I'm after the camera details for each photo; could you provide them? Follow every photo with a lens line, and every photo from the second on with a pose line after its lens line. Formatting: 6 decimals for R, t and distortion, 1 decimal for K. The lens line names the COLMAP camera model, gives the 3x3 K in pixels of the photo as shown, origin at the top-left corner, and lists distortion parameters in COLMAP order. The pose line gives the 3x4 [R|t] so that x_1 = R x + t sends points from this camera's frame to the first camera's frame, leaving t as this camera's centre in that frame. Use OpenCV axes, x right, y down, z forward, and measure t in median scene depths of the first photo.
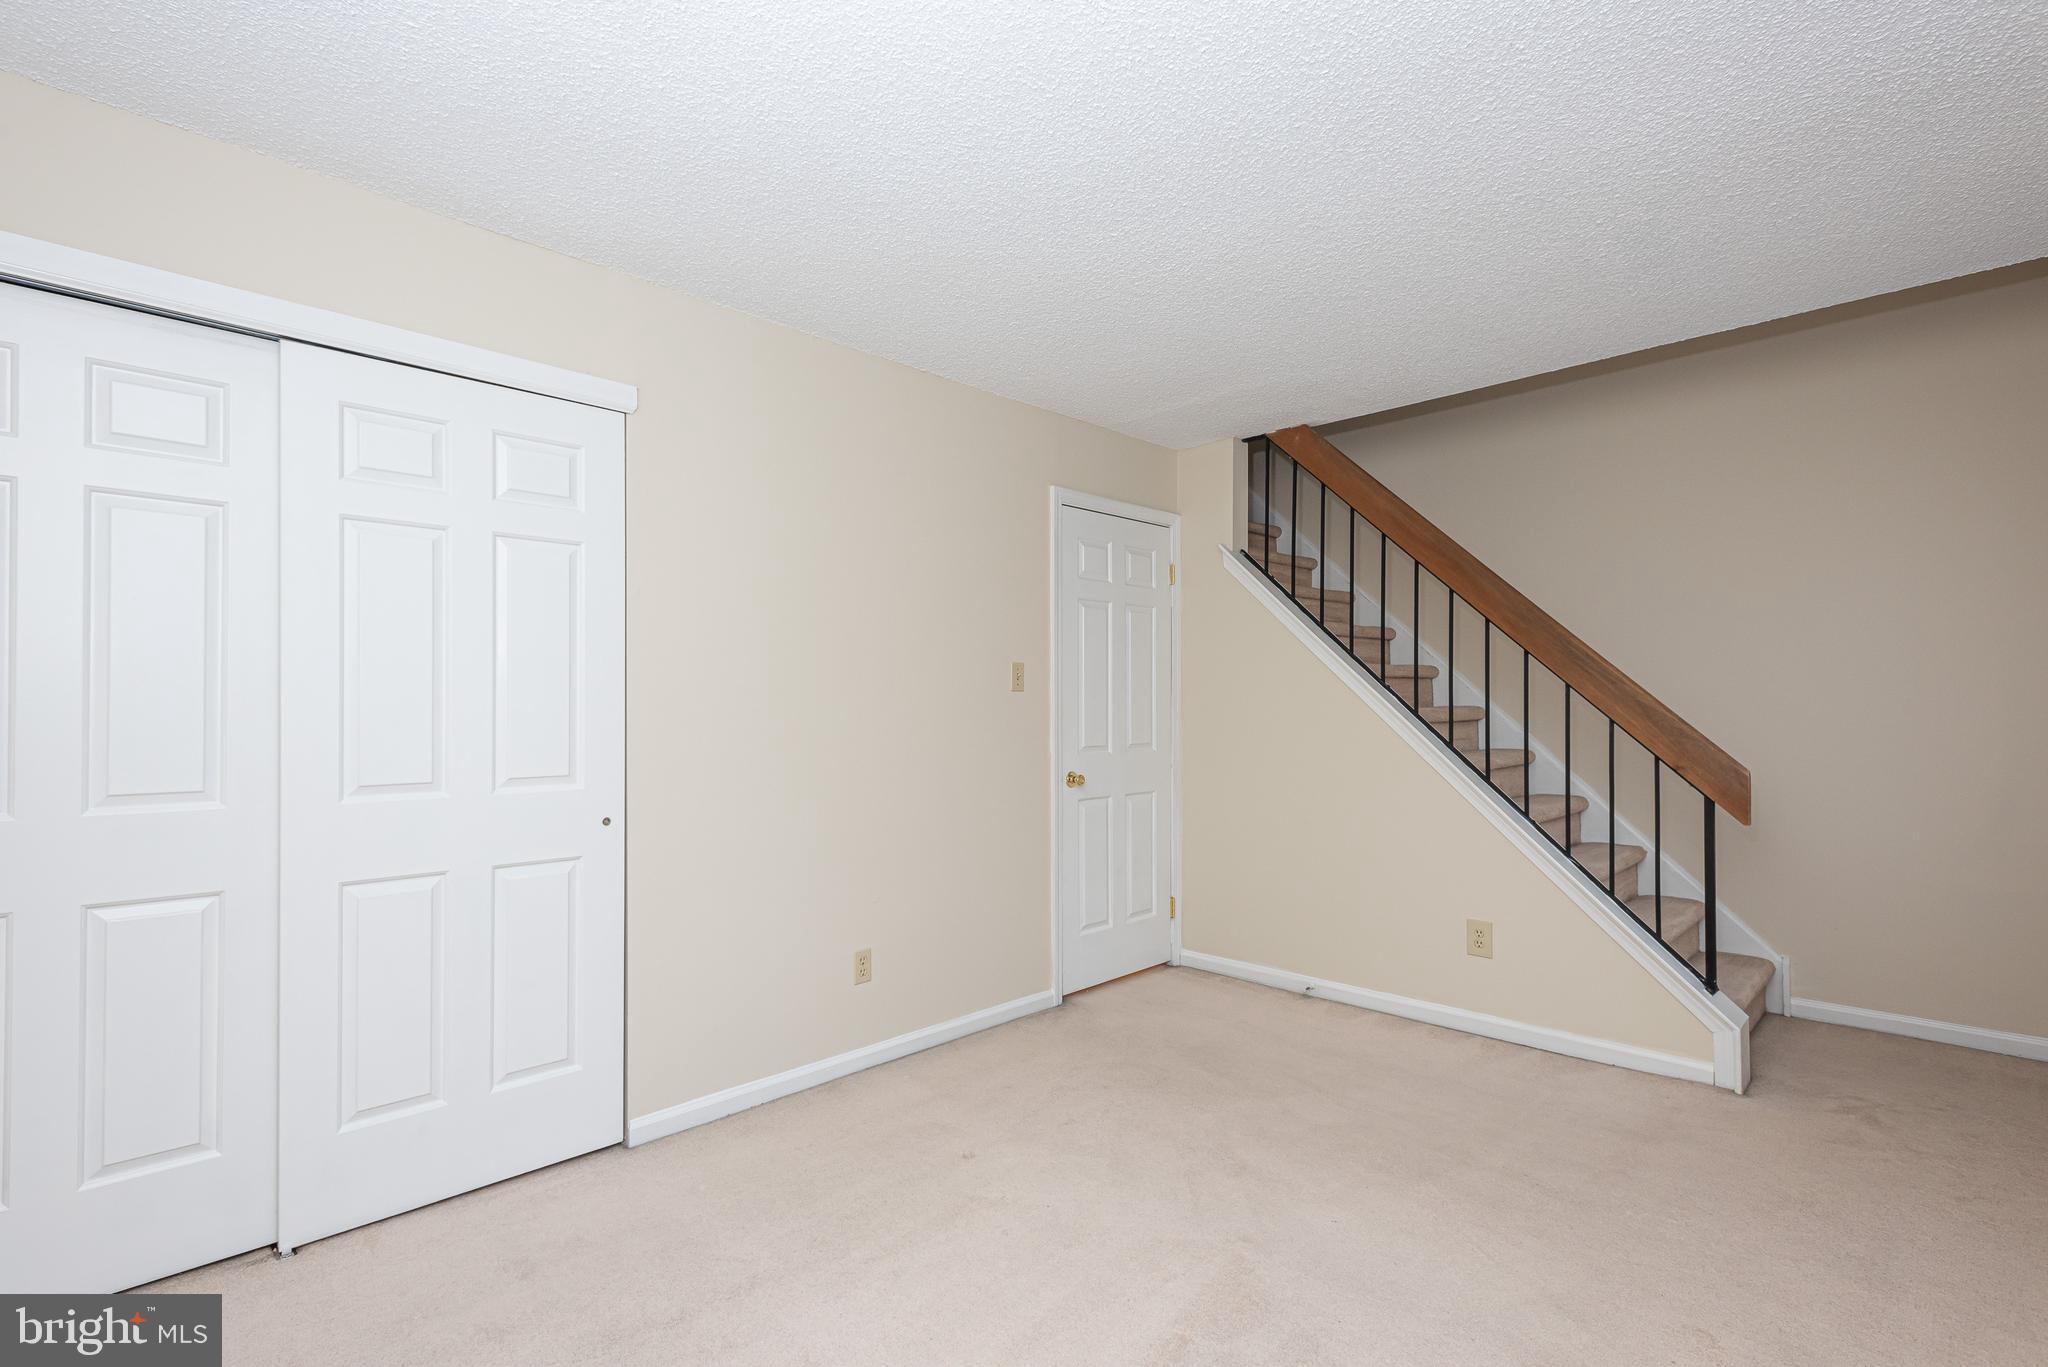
lens RADIAL K [[966.7, 0, 1030.5], [0, 966.7, 725.0], [0, 0, 1]] dist [-0.000276, 0.000585]
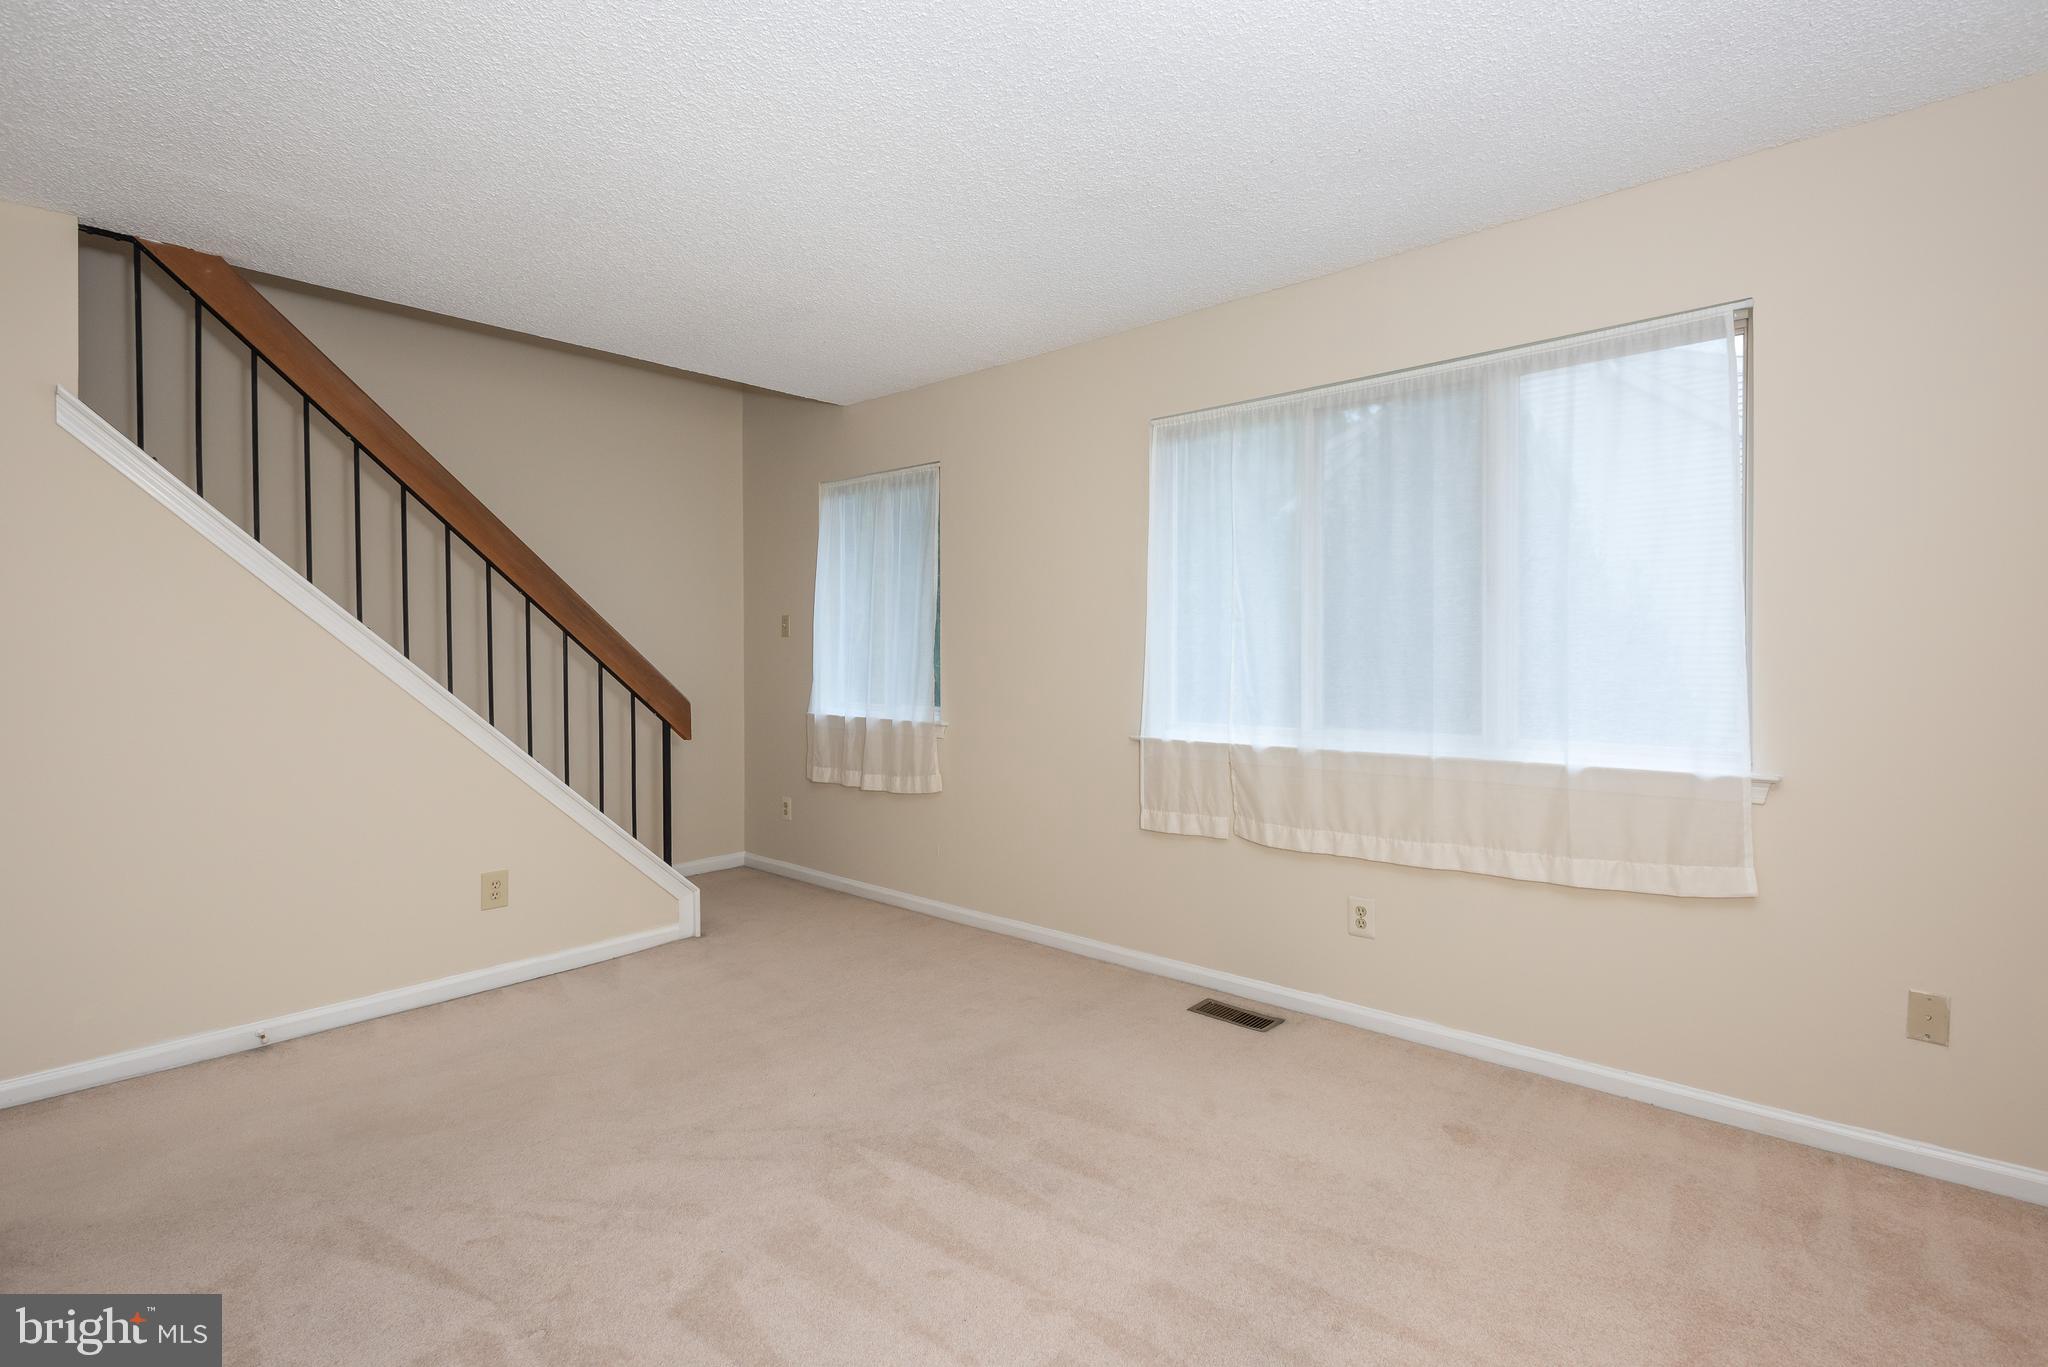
lens RADIAL K [[966.7, 0, 1024.4], [0, 966.7, 666.7], [0, 0, 1]] dist [-0.000276, 0.000585]
pose [[-0.102227, -0.007593, 0.994732, -0.555389], [0.016575, 0.999819, 0.009335, -0.005840], [-0.994623, 0.017442, -0.102082, 0.553321]]
